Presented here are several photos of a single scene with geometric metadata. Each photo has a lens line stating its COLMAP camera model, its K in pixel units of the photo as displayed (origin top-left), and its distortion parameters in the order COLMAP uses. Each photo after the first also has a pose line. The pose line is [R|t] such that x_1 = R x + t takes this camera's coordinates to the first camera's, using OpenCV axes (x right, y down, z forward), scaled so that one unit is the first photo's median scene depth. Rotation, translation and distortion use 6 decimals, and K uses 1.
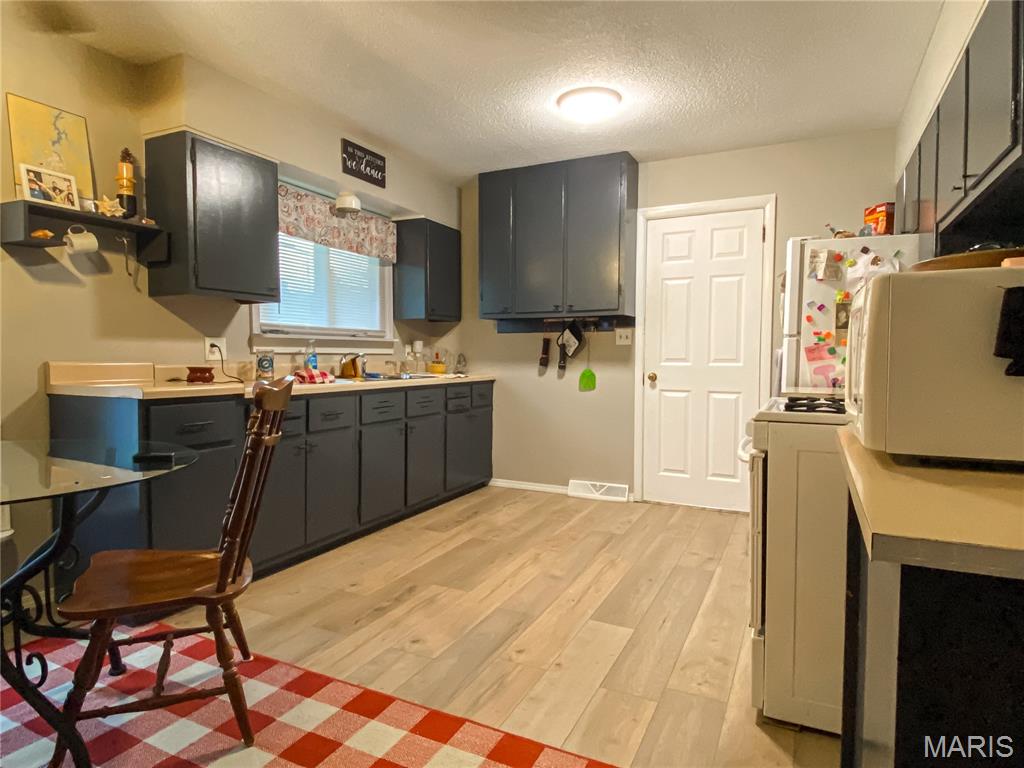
lens RADIAL K [[595.8, 0, 505.4], [0, 595.8, 377.8], [0, 0, 1]] dist [0.071878, -0.079234]
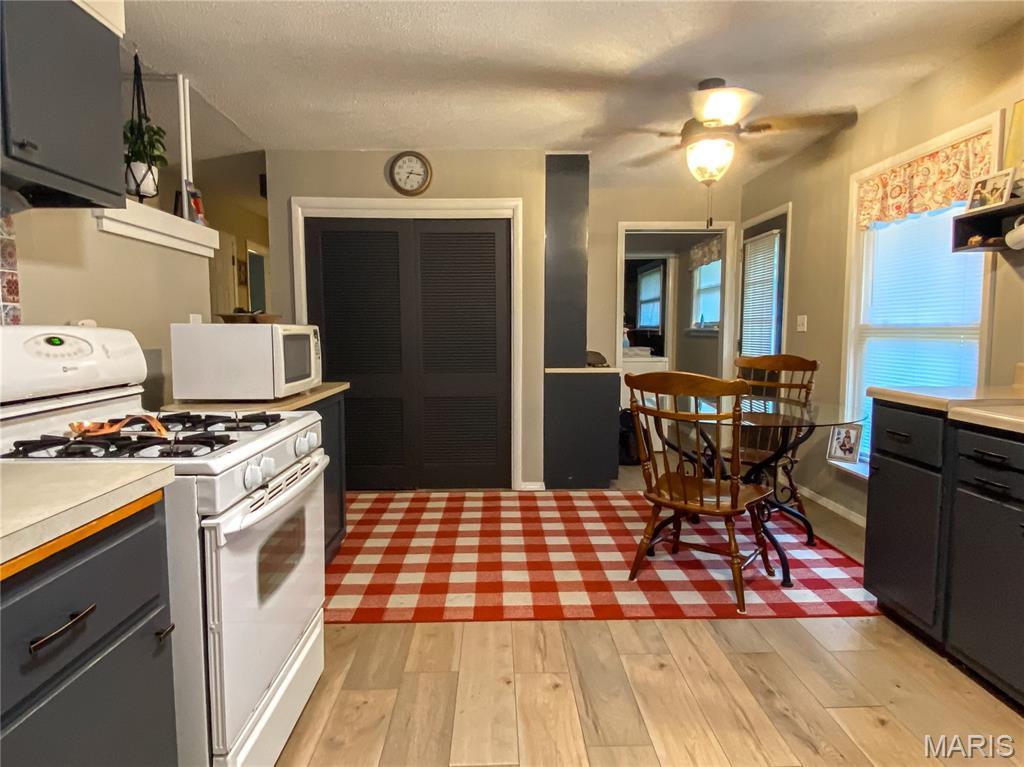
lens RADIAL K [[595.8, 0, 505.4], [0, 595.8, 377.3], [0, 0, 1]] dist [0.071878, -0.079234]
pose [[-0.885126, 0.033279, -0.464159, 0.501009], [-0.019991, 0.993800, 0.109375, -0.108692], [0.464921, 0.106090, -0.878973, 1.717706]]
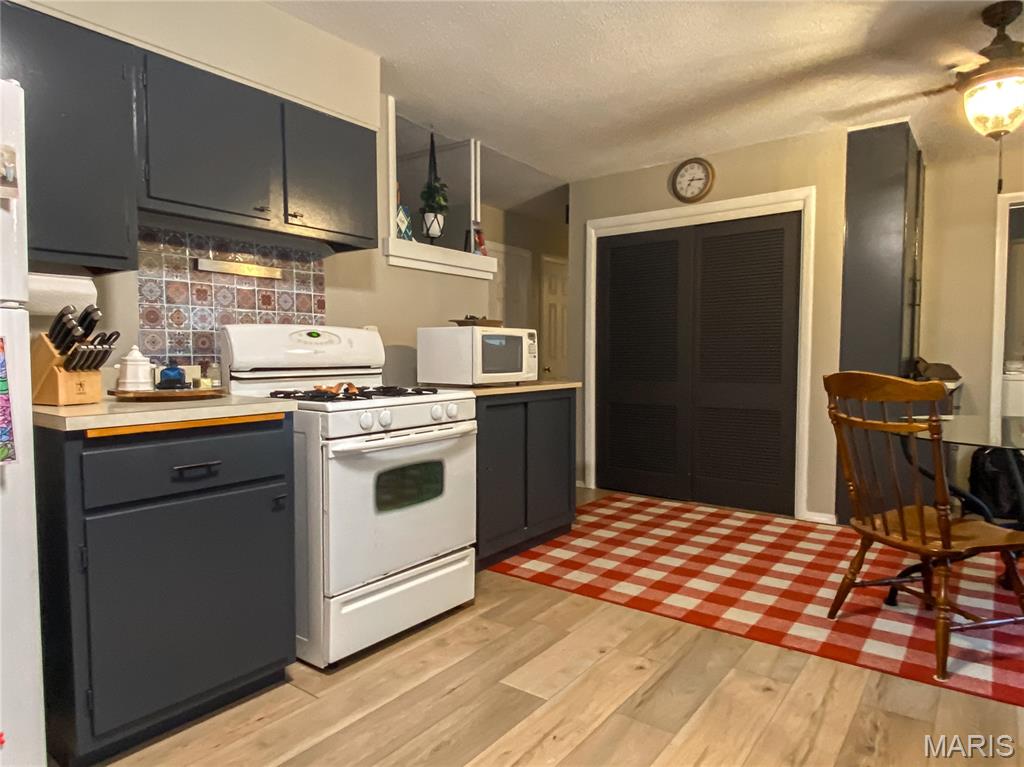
lens RADIAL K [[634.4, 0, 512.0], [0, 634.4, 383.5], [0, 0, 1]] dist [0.082391, -0.085910]
pose [[-0.985013, -0.010435, 0.172163, 0.053517], [0.004070, 0.996484, 0.083685, -0.069731], [-0.172431, 0.083131, -0.981507, 1.977516]]
